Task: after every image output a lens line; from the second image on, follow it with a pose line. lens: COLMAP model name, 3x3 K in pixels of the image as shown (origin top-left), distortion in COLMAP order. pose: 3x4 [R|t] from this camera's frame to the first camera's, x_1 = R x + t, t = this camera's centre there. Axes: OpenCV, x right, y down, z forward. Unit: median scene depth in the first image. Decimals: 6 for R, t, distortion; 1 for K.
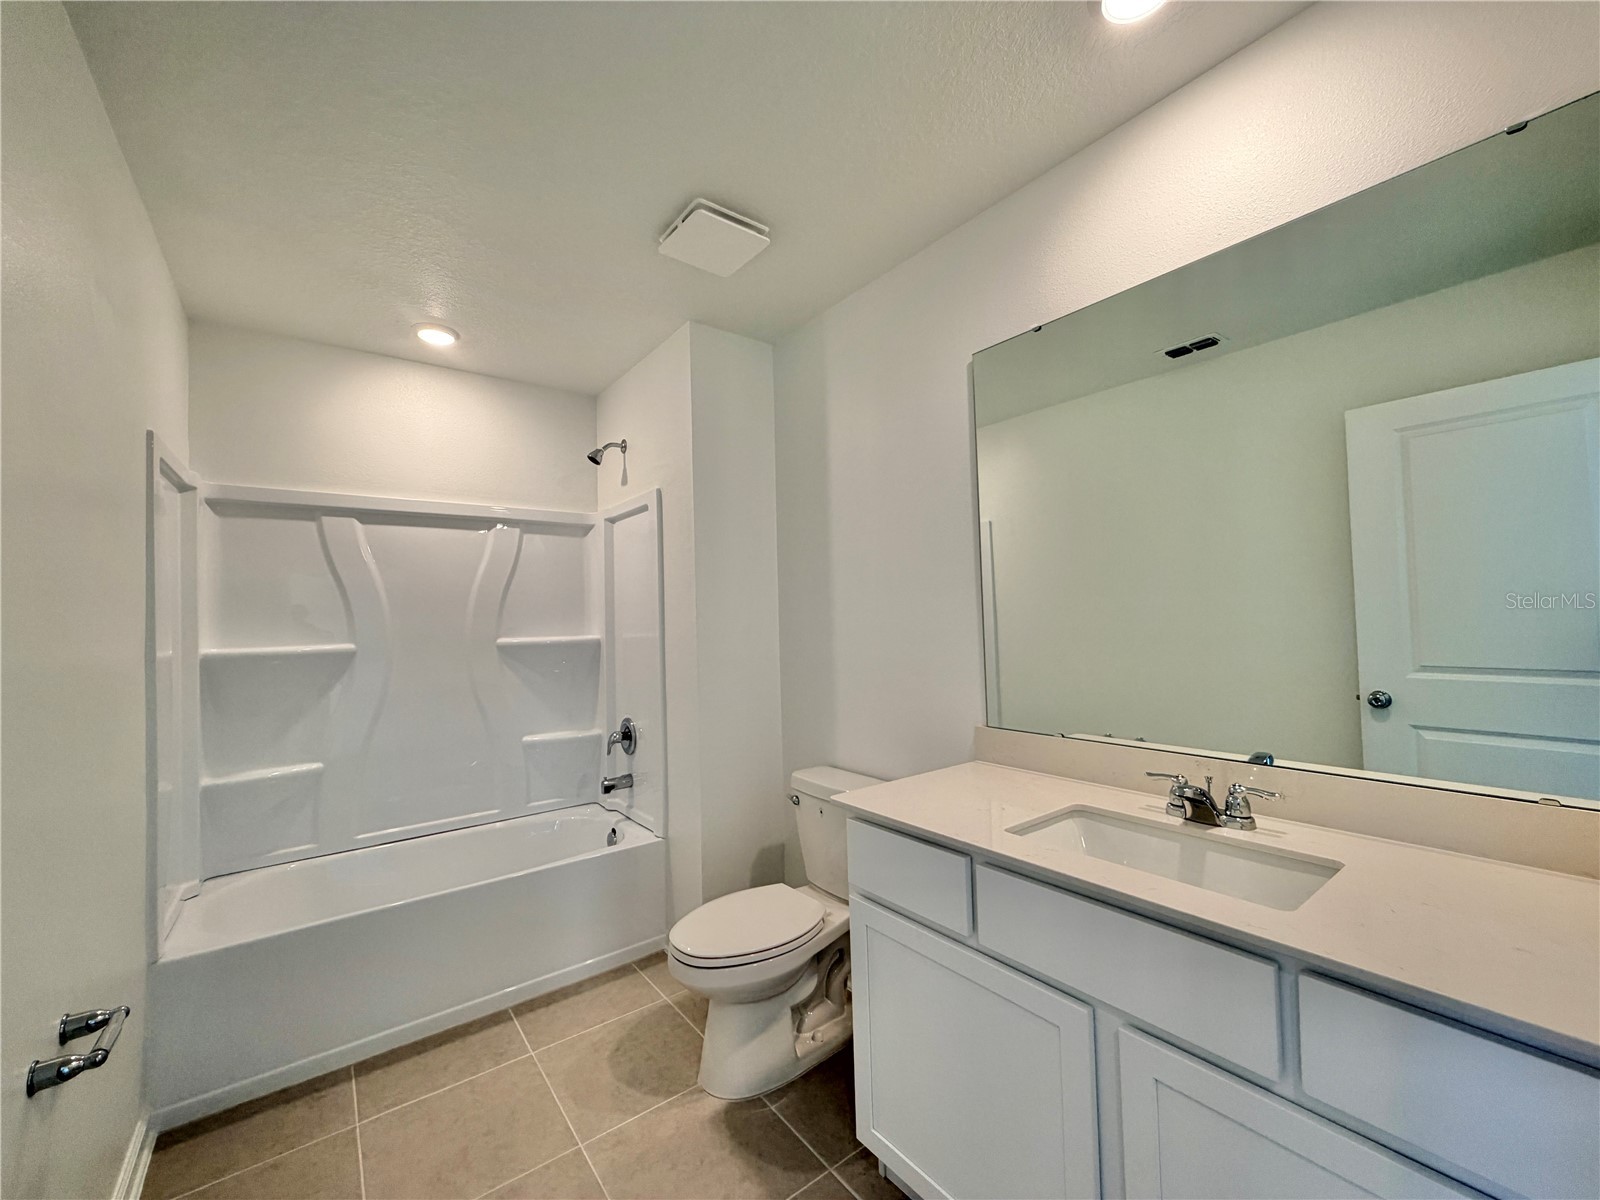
lens RADIAL K [[638.7, 0, 798.1], [0, 638.7, 600.6], [0, 0, 1]] dist [0.002477, -0.000294]
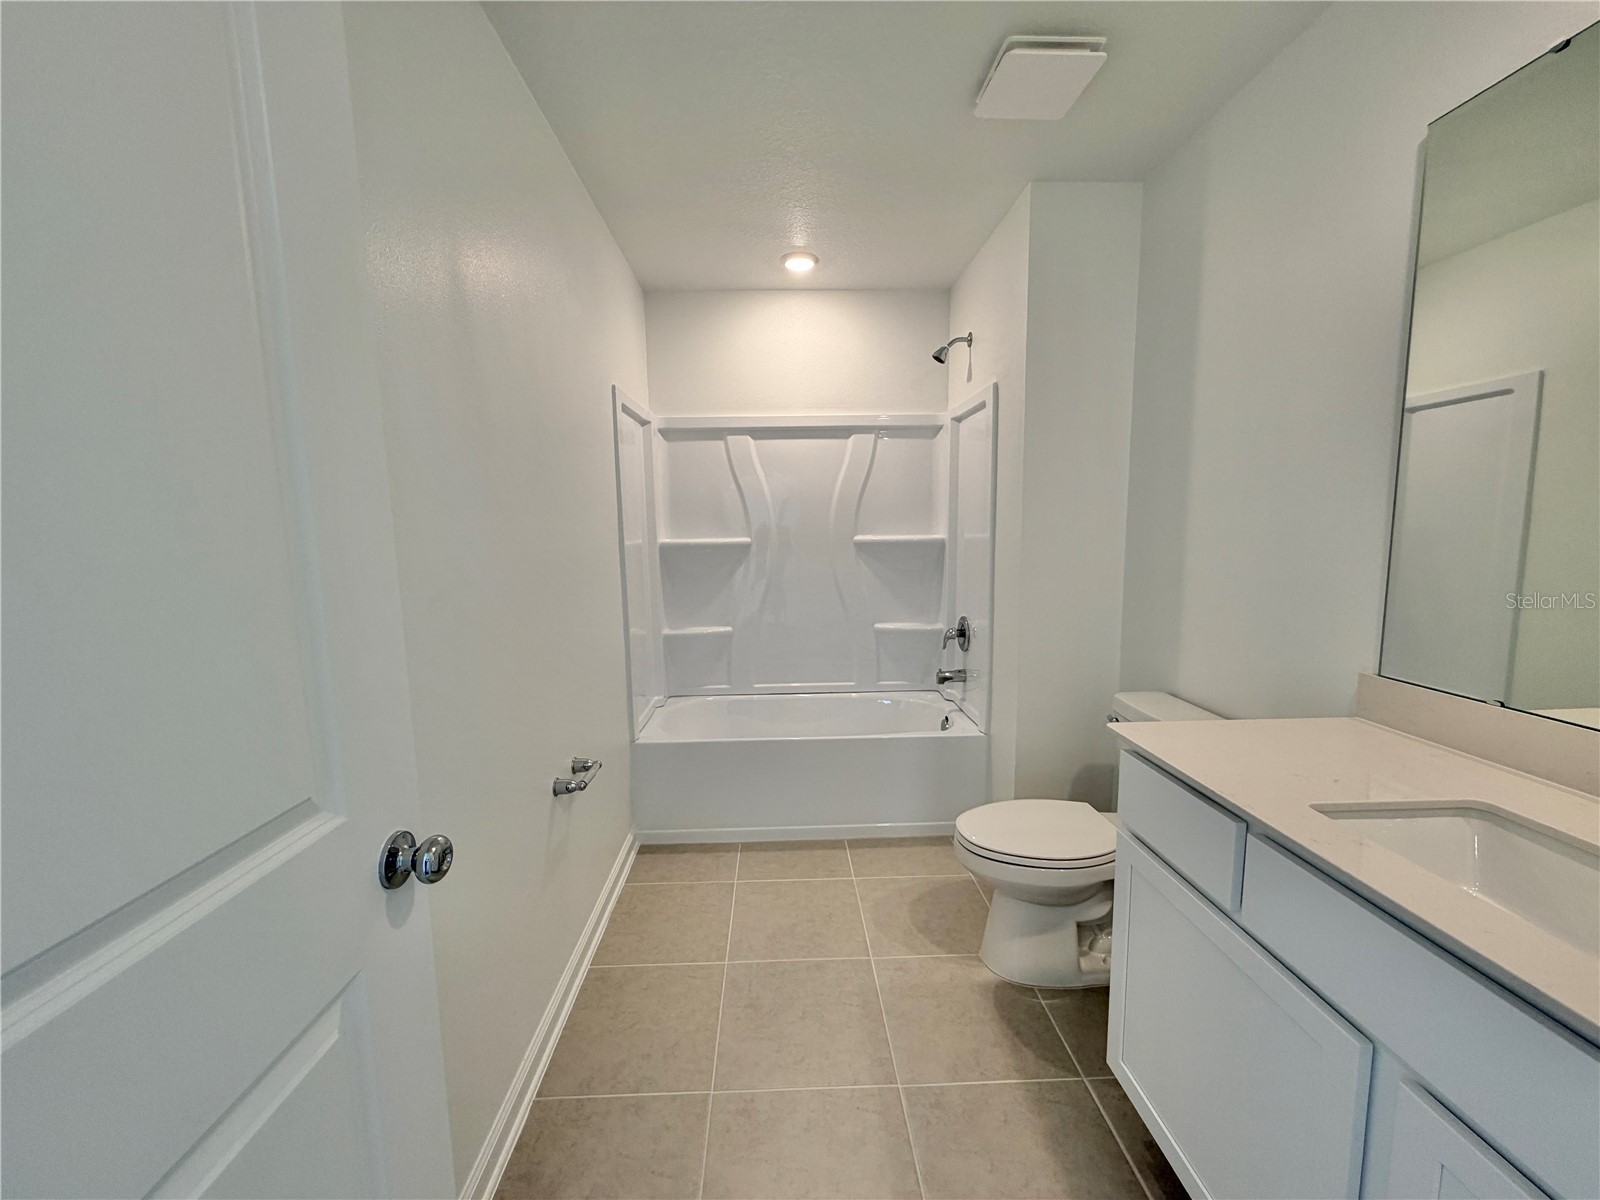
lens RADIAL K [[638.7, 0, 797.1], [0, 638.7, 600.6], [0, 0, 1]] dist [0.002477, -0.000294]
pose [[0.815611, 0.083314, -0.572571, 0.148045], [0.010835, 0.987206, 0.159081, -0.012393], [0.578499, -0.135952, 0.804274, 0.025423]]
